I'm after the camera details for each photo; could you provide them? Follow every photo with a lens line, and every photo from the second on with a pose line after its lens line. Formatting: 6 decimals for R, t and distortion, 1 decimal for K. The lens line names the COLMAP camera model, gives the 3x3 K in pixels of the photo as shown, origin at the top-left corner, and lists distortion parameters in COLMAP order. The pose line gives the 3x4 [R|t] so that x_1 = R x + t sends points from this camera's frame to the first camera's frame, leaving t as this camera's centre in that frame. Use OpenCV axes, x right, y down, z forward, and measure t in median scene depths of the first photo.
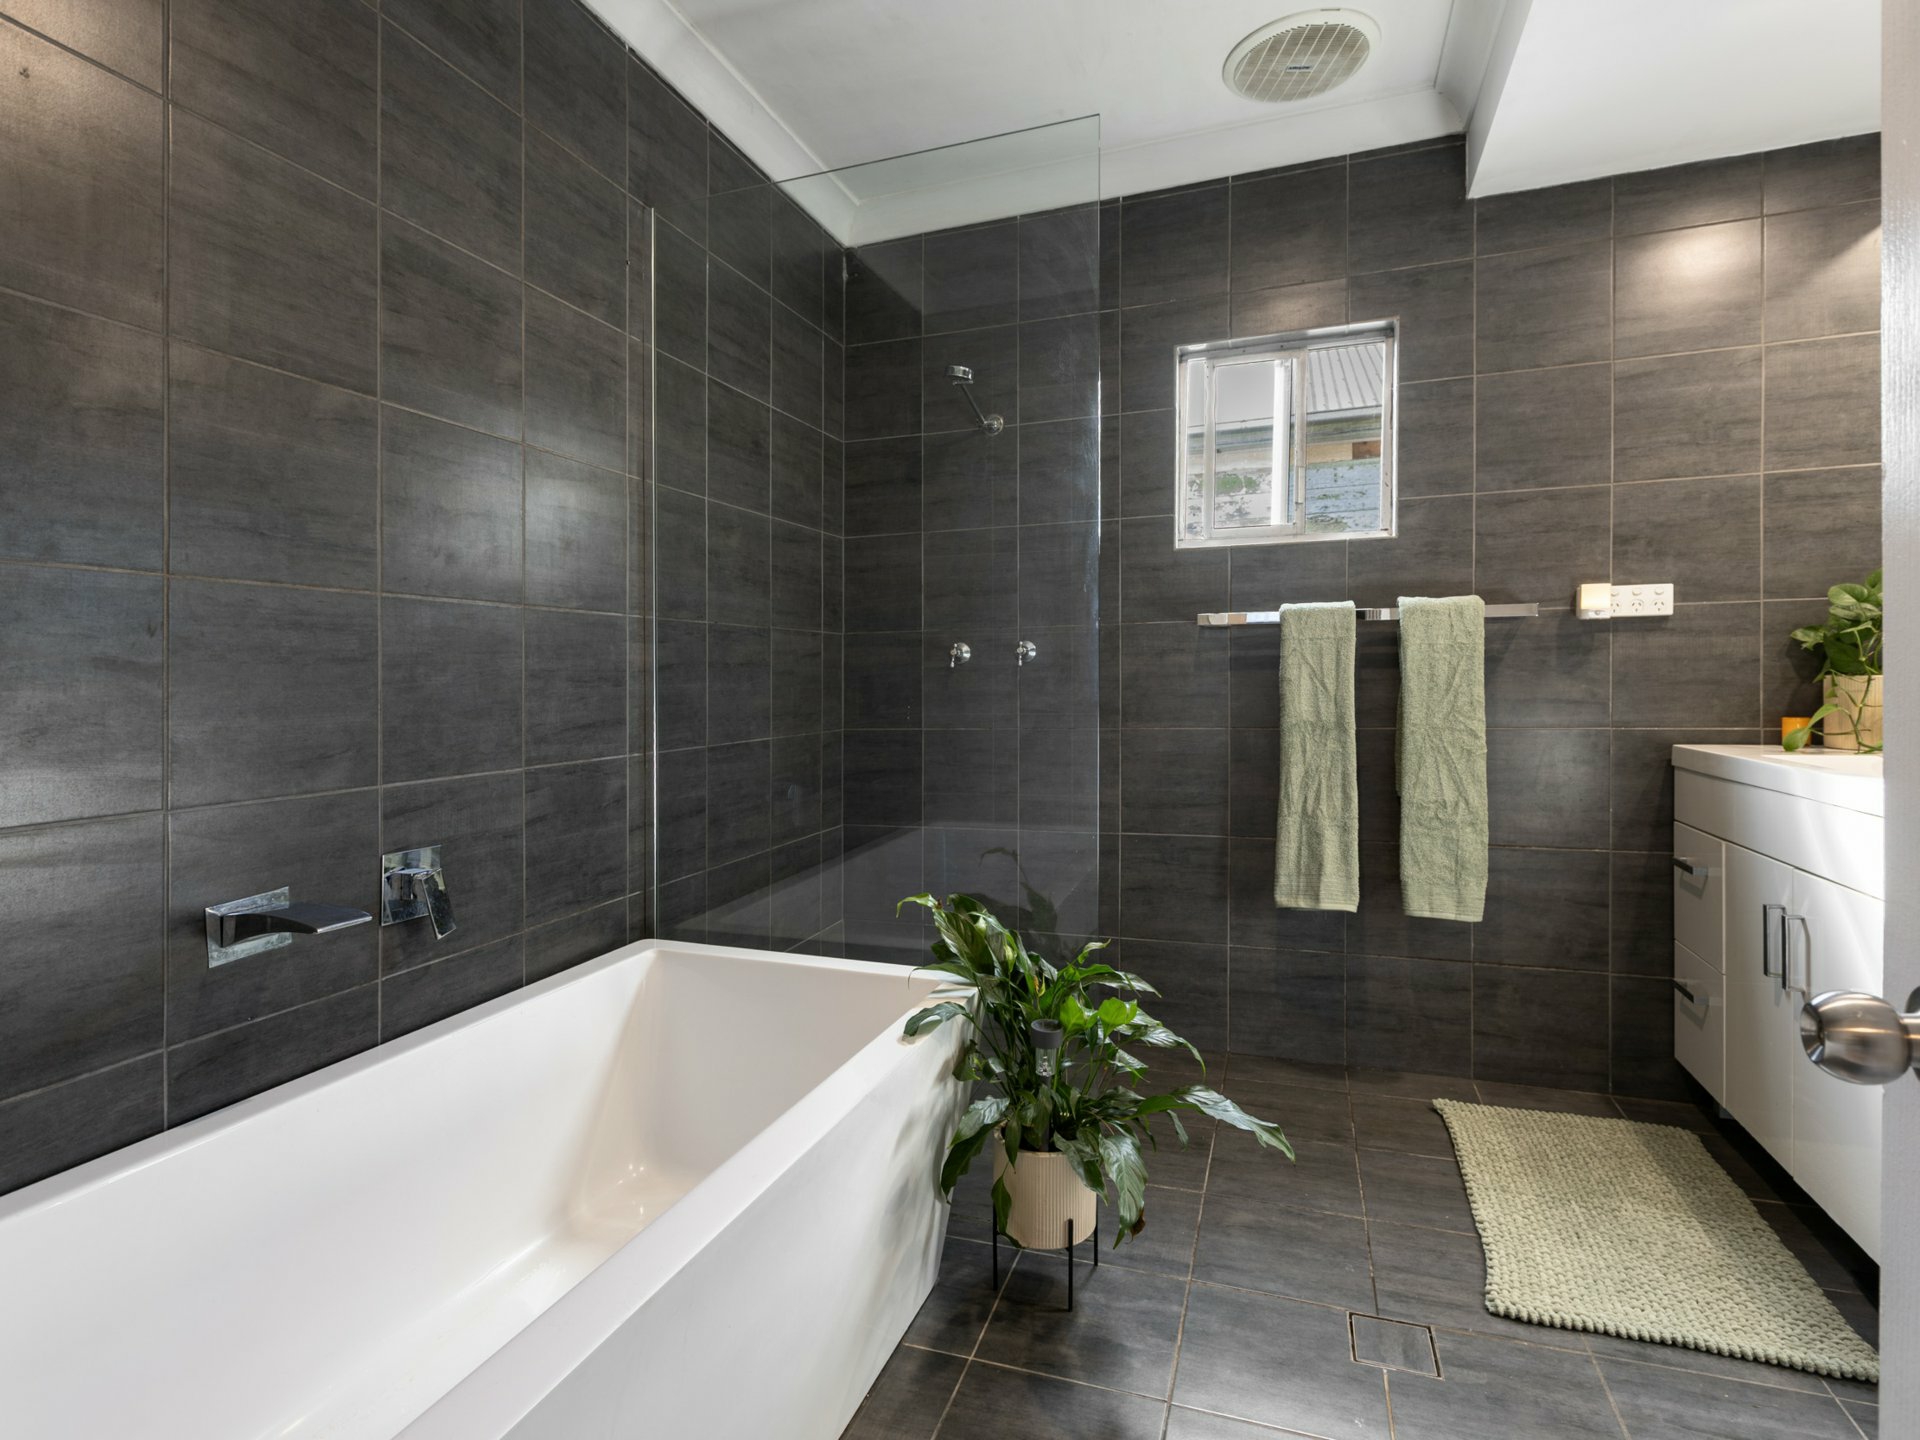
lens RADIAL K [[972.7, 0, 956.5], [0, 972.7, 658.4], [0, 0, 1]] dist [0.000920, 0.000090]
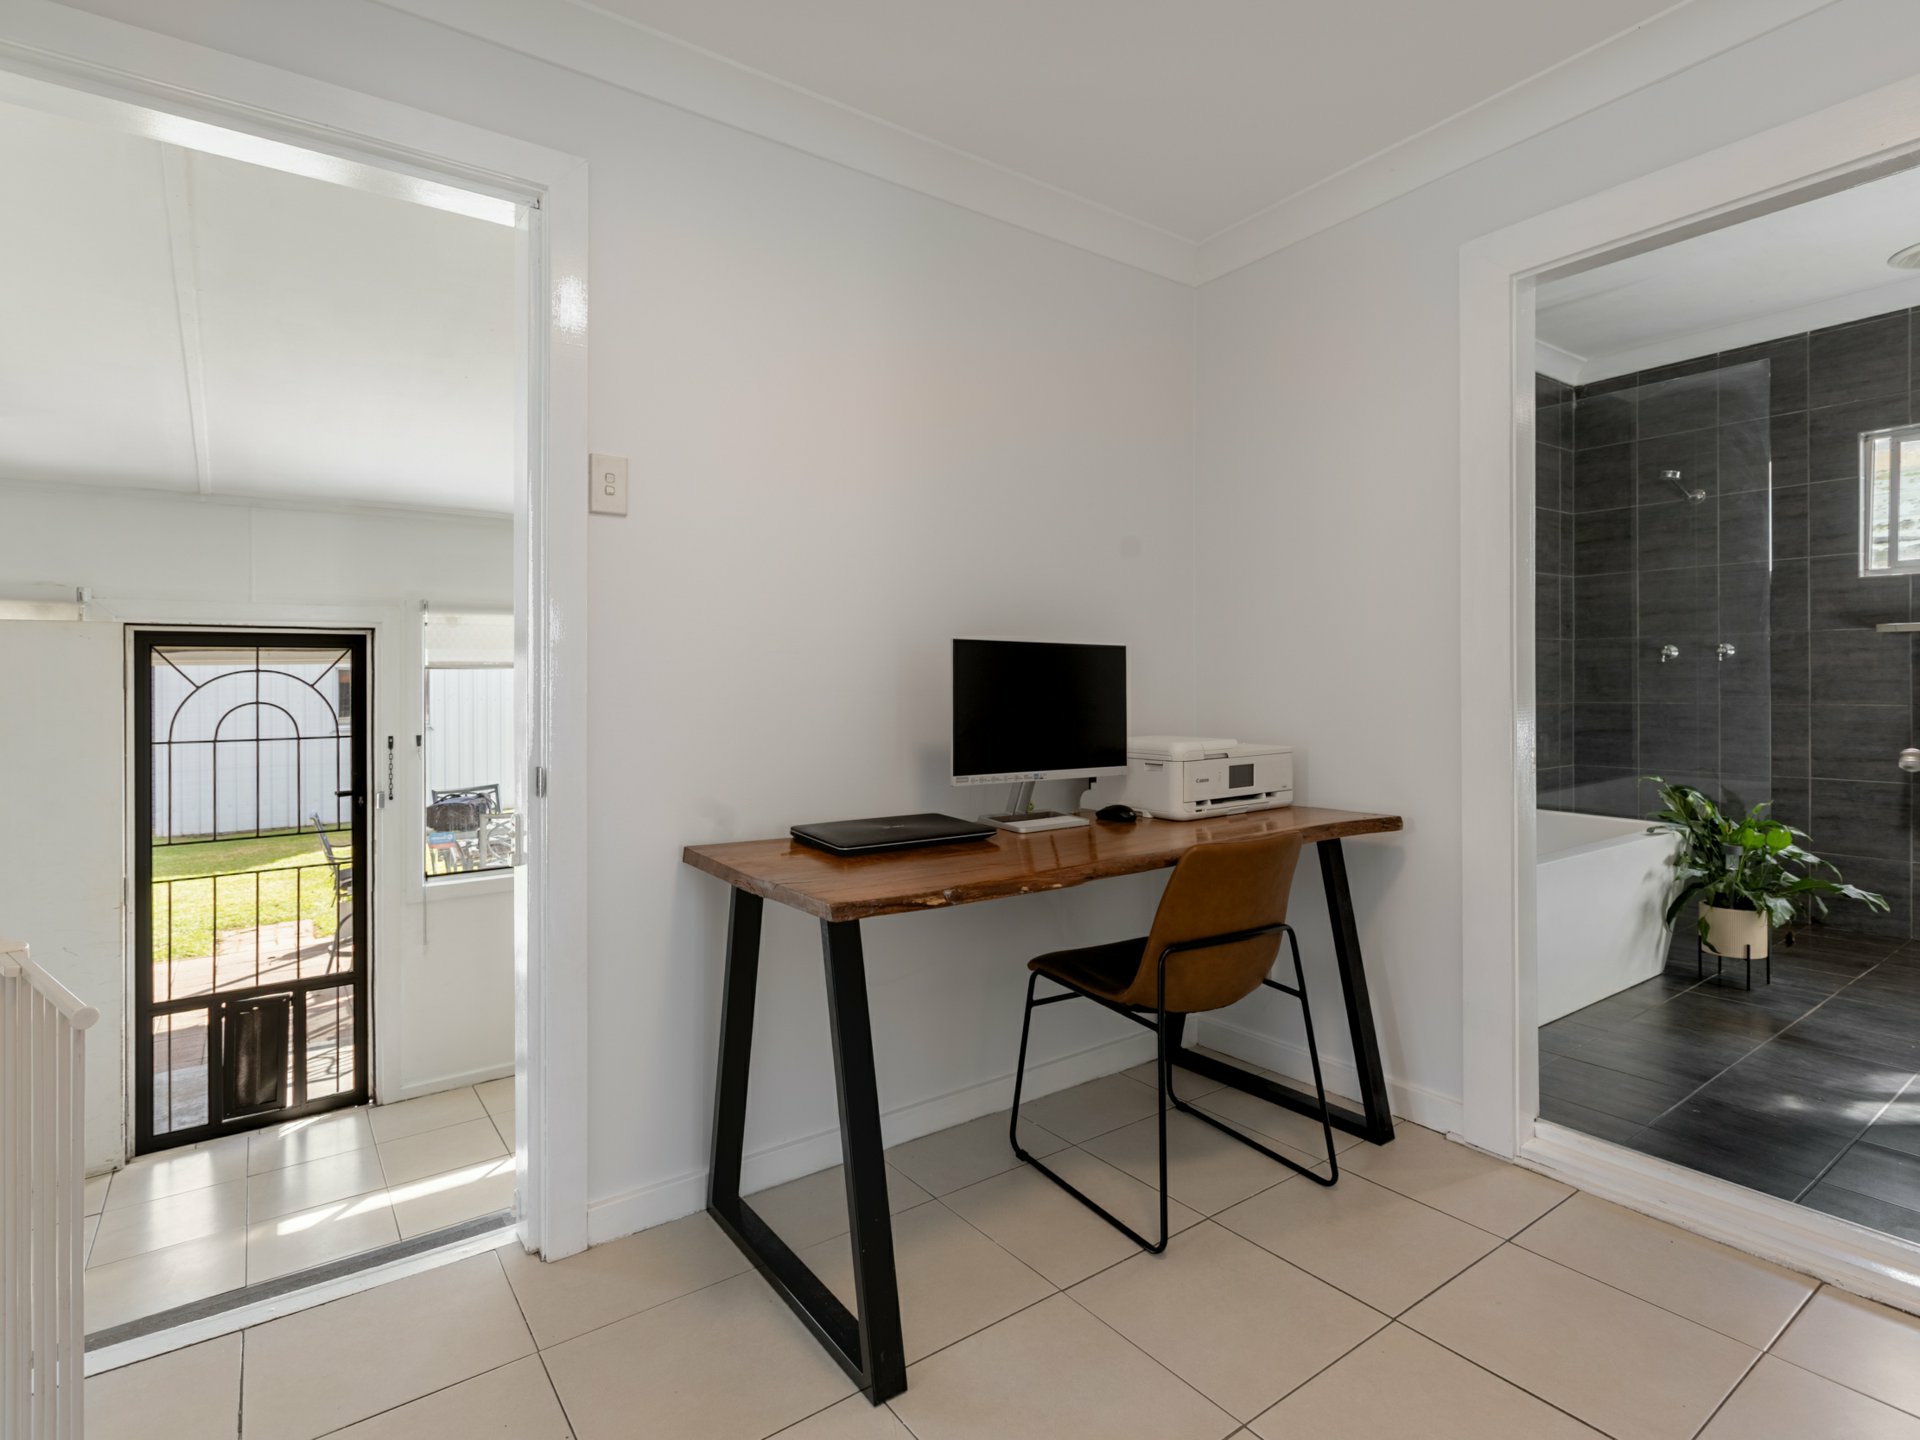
lens RADIAL K [[972.7, 0, 956.5], [0, 972.7, 658.4], [0, 0, 1]] dist [0.000920, 0.000090]
pose [[0.818126, -0.004164, -0.575024, -0.034558], [0.009652, 0.999932, 0.006491, -0.016919], [0.574958, -0.010860, 0.818111, -0.898371]]
